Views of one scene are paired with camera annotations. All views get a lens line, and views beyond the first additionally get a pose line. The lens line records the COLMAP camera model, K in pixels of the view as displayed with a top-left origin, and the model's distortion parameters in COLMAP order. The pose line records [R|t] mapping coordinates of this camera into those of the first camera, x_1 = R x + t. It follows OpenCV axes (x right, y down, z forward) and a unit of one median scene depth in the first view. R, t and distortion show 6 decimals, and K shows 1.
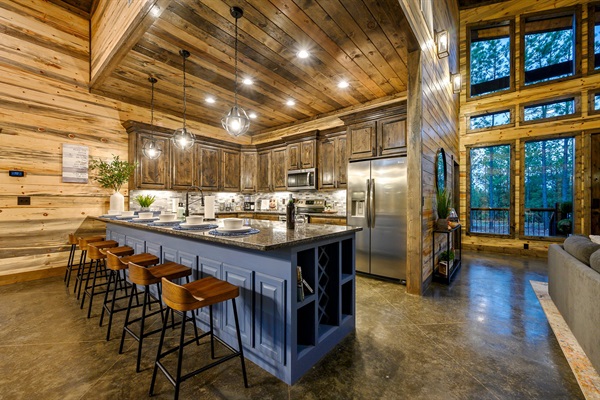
lens RADIAL K [[239.4, 0, 298.8], [0, 239.4, 200.2], [0, 0, 1]] dist [-0.002673, 0.000981]
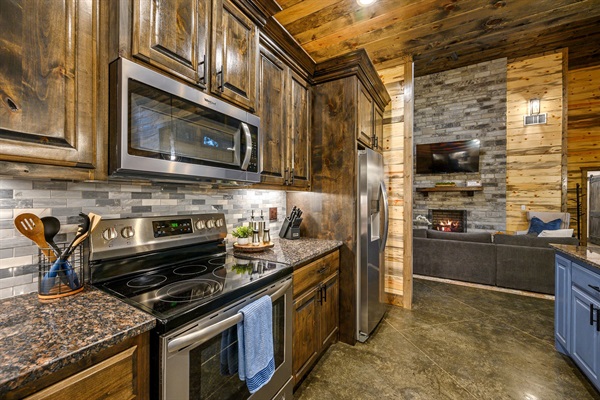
lens RADIAL K [[239.4, 0, 299.5], [0, 239.4, 198.3], [0, 0, 1]] dist [-0.002673, 0.000981]
pose [[-0.138951, 0.003959, 0.990291, -0.258435], [-0.006524, 0.999967, -0.004913, -0.023482], [-0.990278, -0.007143, -0.138921, 0.982236]]
